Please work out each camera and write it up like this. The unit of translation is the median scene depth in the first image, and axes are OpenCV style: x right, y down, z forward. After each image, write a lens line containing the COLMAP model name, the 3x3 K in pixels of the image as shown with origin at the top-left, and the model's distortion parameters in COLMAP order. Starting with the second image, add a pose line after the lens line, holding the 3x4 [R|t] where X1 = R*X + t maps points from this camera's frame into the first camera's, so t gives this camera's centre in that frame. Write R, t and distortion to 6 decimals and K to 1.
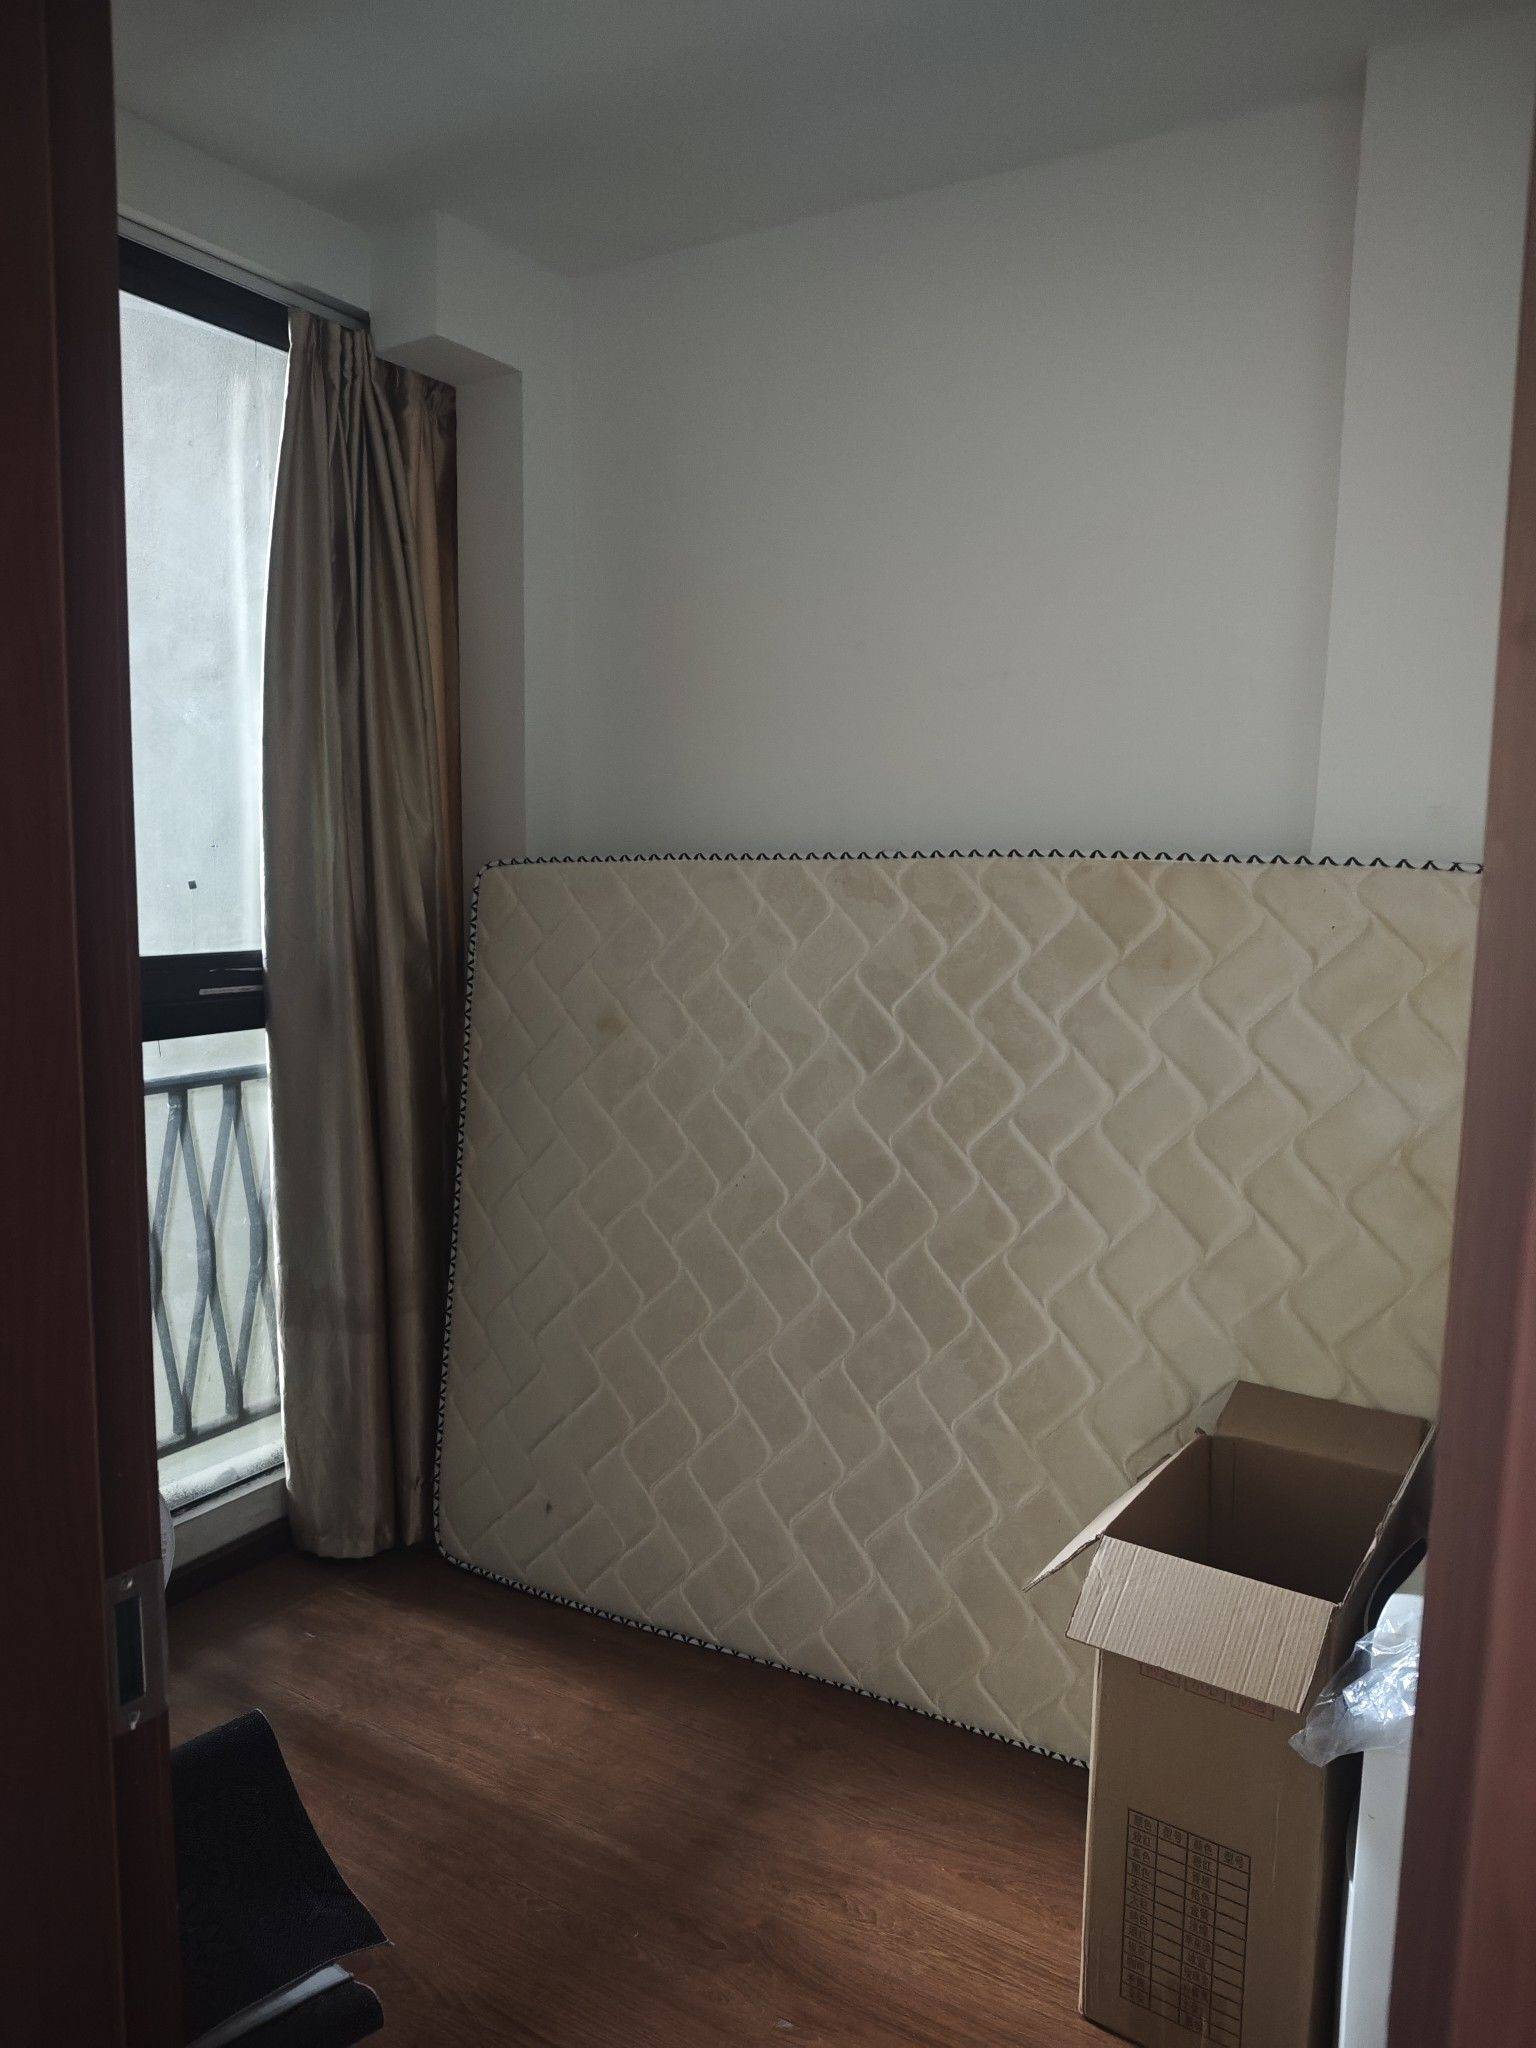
lens RADIAL K [[1388.0, 0, 767.3], [0, 1388.0, 1025.5], [0, 0, 1]] dist [0.010627, 0.000211]
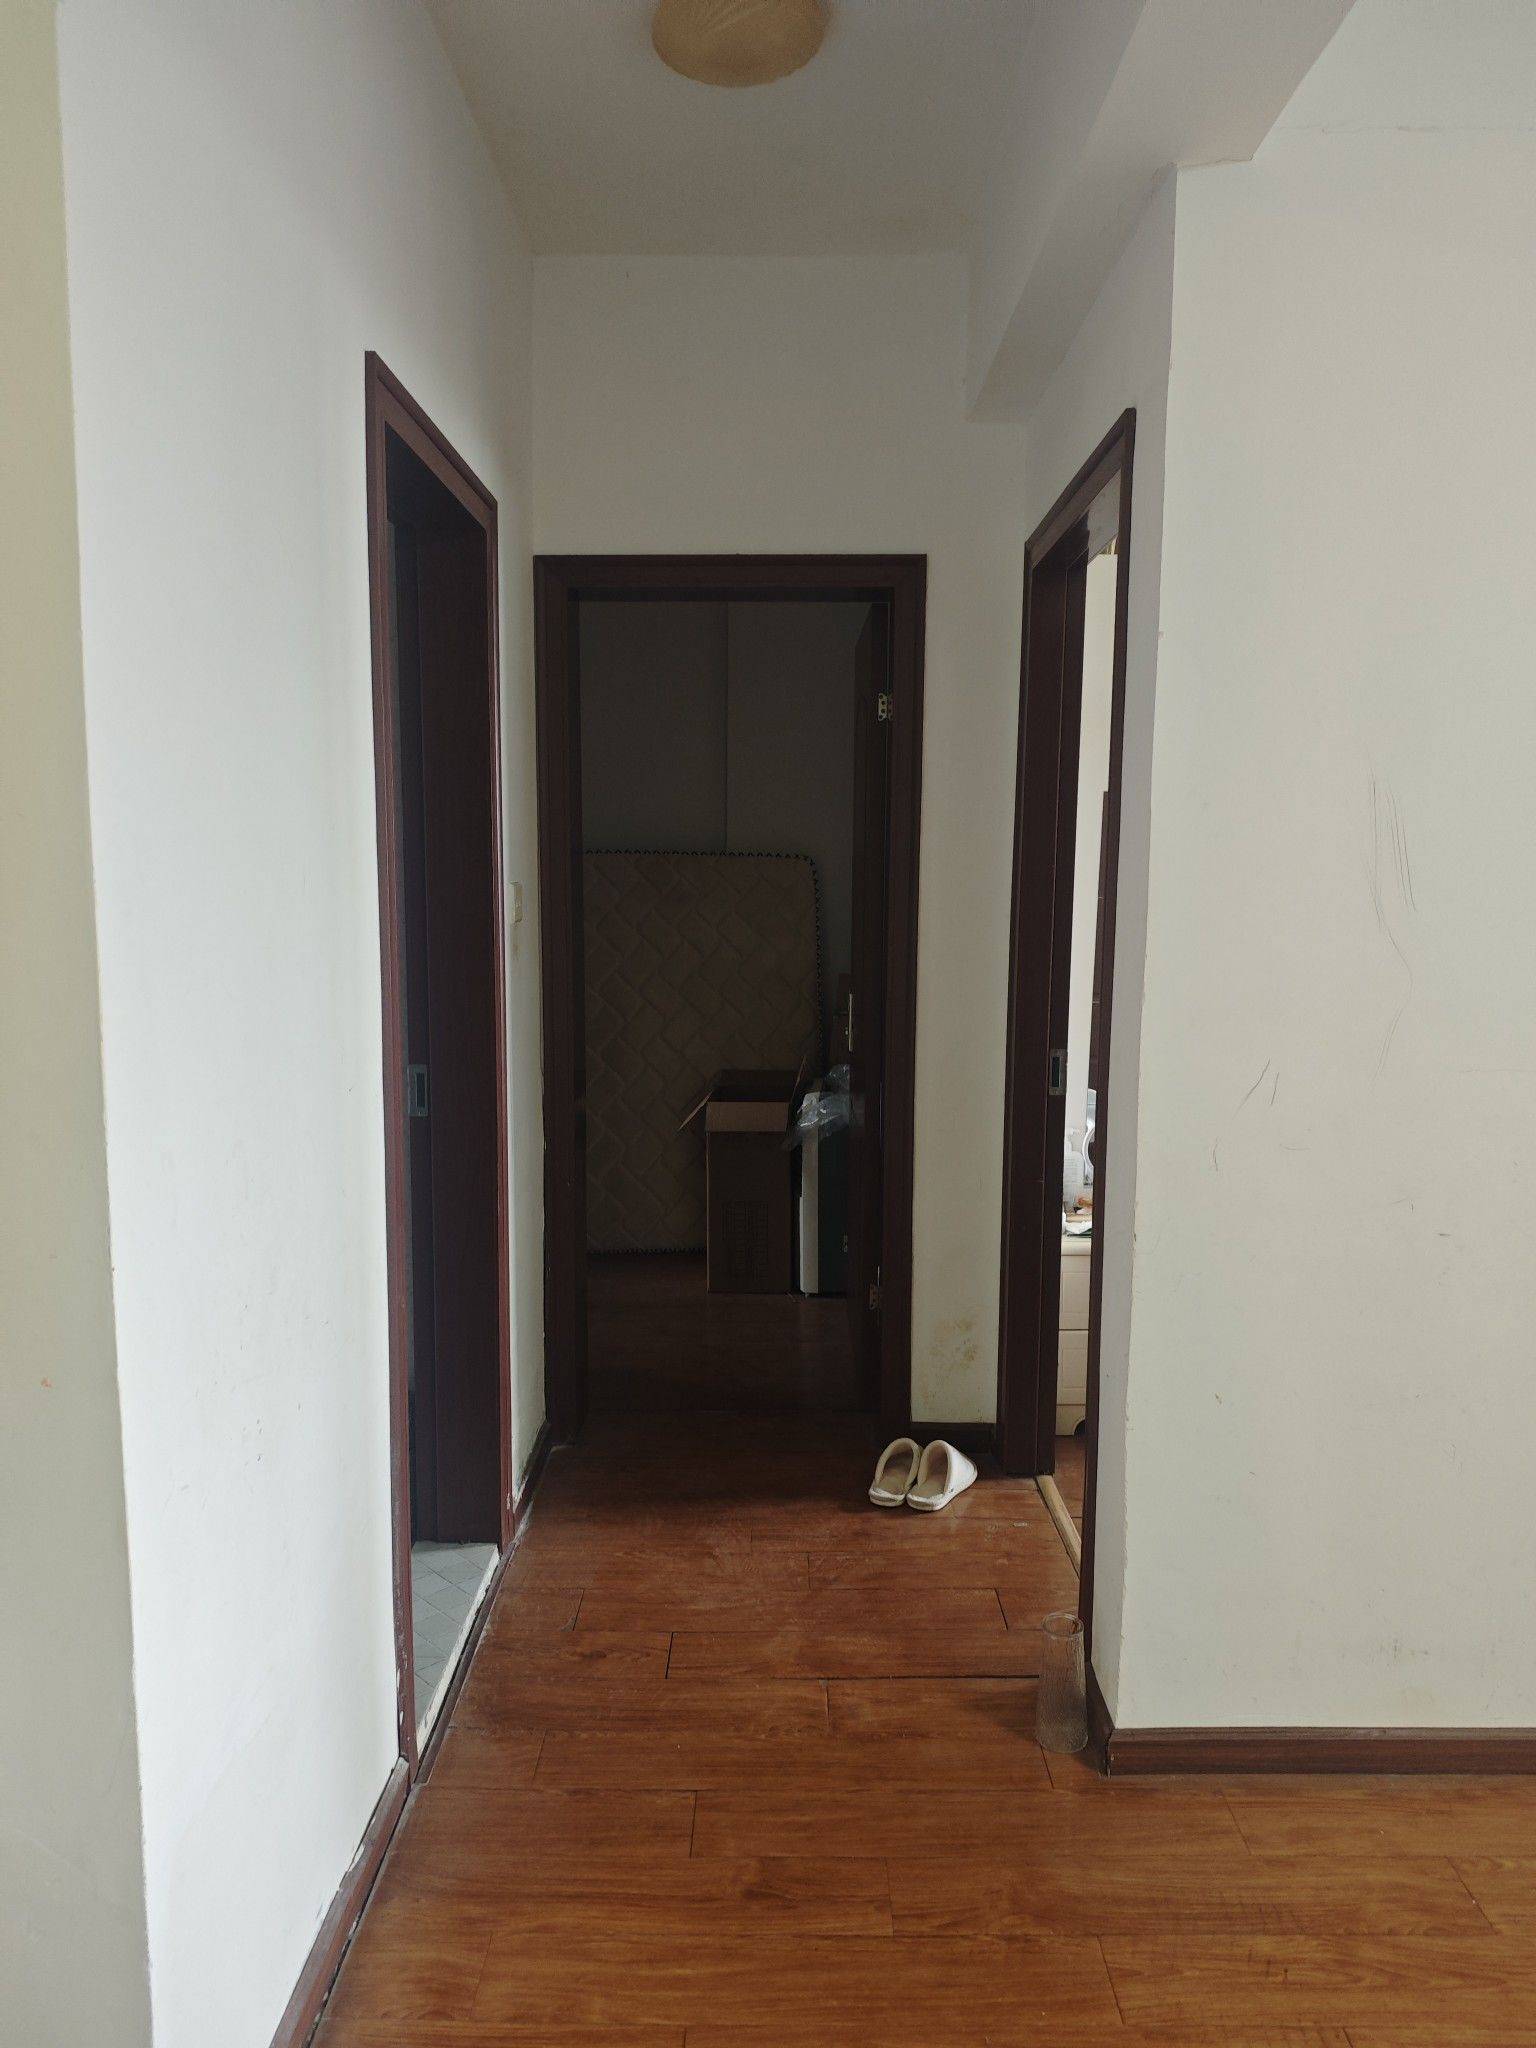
lens RADIAL K [[1388.0, 0, 769.5], [0, 1388.0, 1024.1], [0, 0, 1]] dist [0.010627, 0.000211]
pose [[0.847655, -0.074902, 0.525234, -1.088169], [0.072717, 0.997044, 0.024831, 0.156351], [-0.525541, 0.017145, 0.850595, -1.398424]]
